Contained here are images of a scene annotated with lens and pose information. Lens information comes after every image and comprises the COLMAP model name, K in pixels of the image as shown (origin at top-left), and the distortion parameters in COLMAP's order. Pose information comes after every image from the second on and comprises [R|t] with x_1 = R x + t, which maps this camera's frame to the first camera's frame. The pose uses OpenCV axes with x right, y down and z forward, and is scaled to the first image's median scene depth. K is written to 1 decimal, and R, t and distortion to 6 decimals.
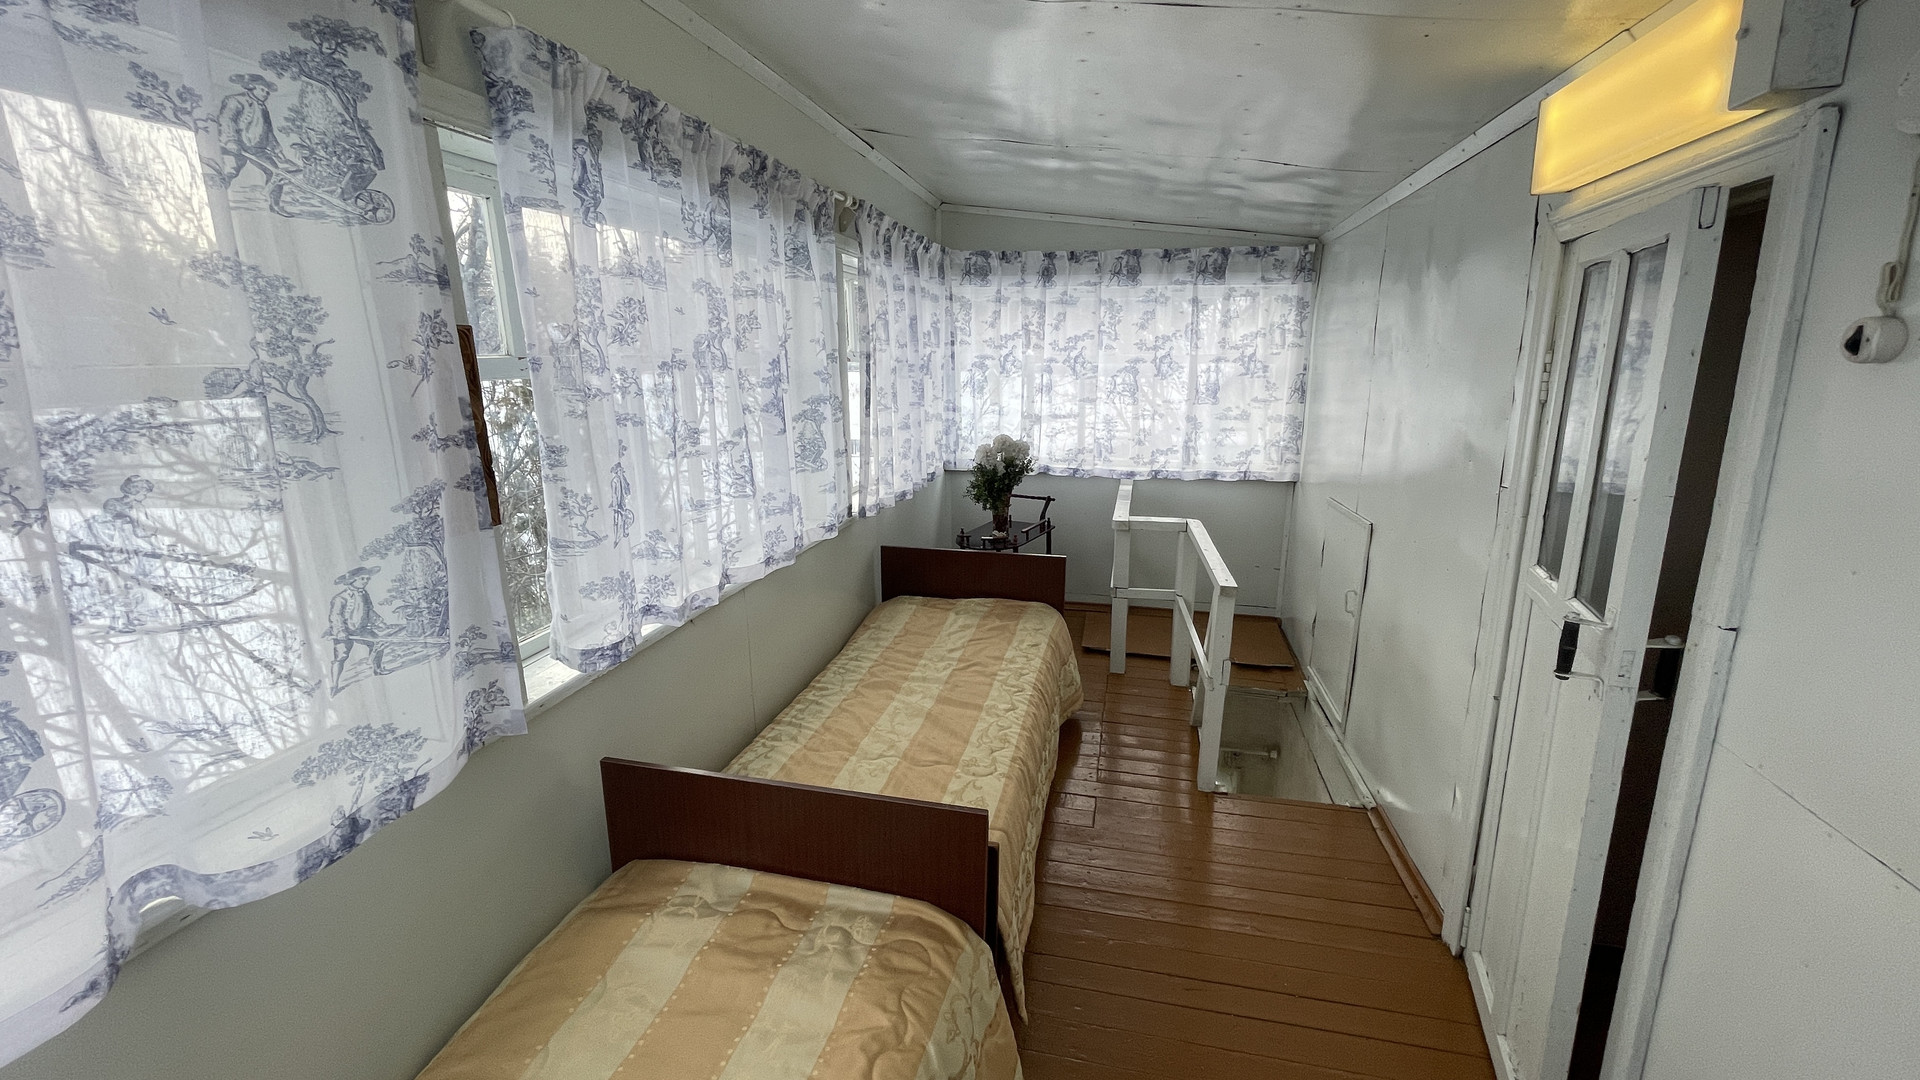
lens RADIAL K [[762.1, 0, 960.4], [0, 762.1, 540.5], [0, 0, 1]] dist [0.001601, 0.000125]
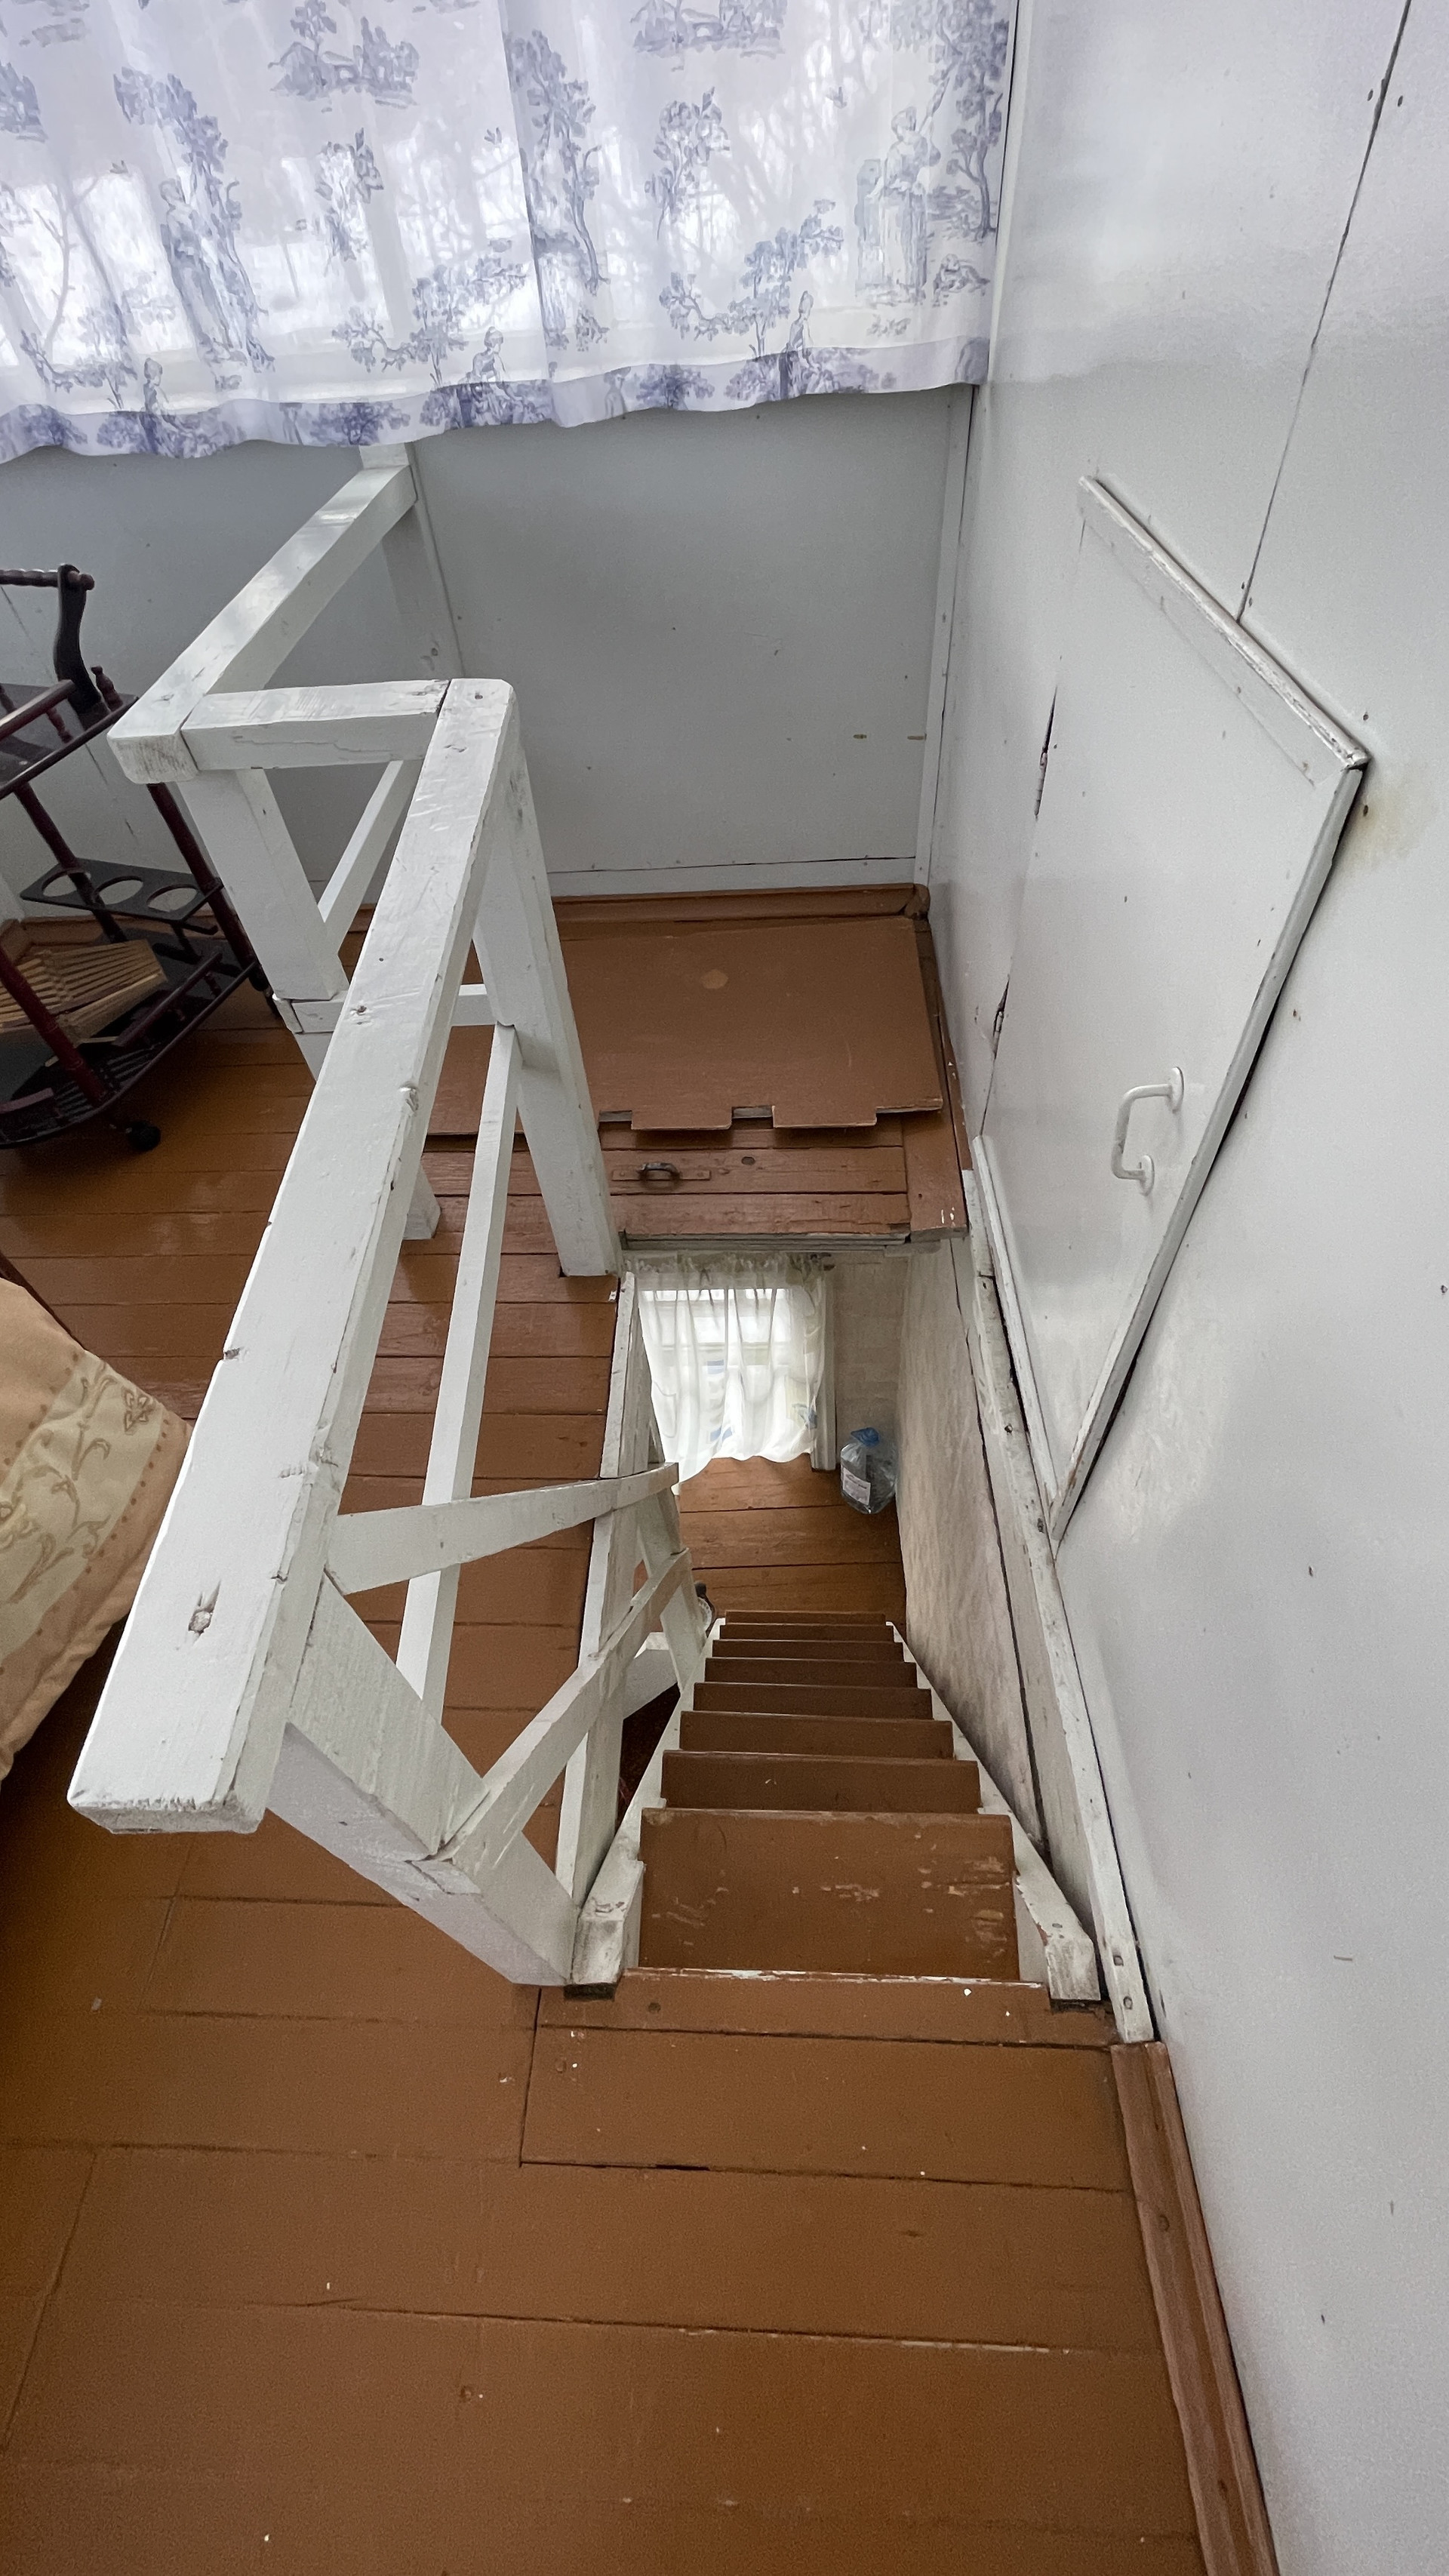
lens RADIAL K [[1022.4, 0, 723.4], [0, 1022.4, 1284.7], [0, 0, 1]] dist [0.001601, 0.000125]
pose [[0.975518, -0.198815, 0.094010, 0.258206], [0.104132, 0.794091, 0.598812, -0.050582], [-0.193706, -0.574362, 0.795353, 0.552434]]
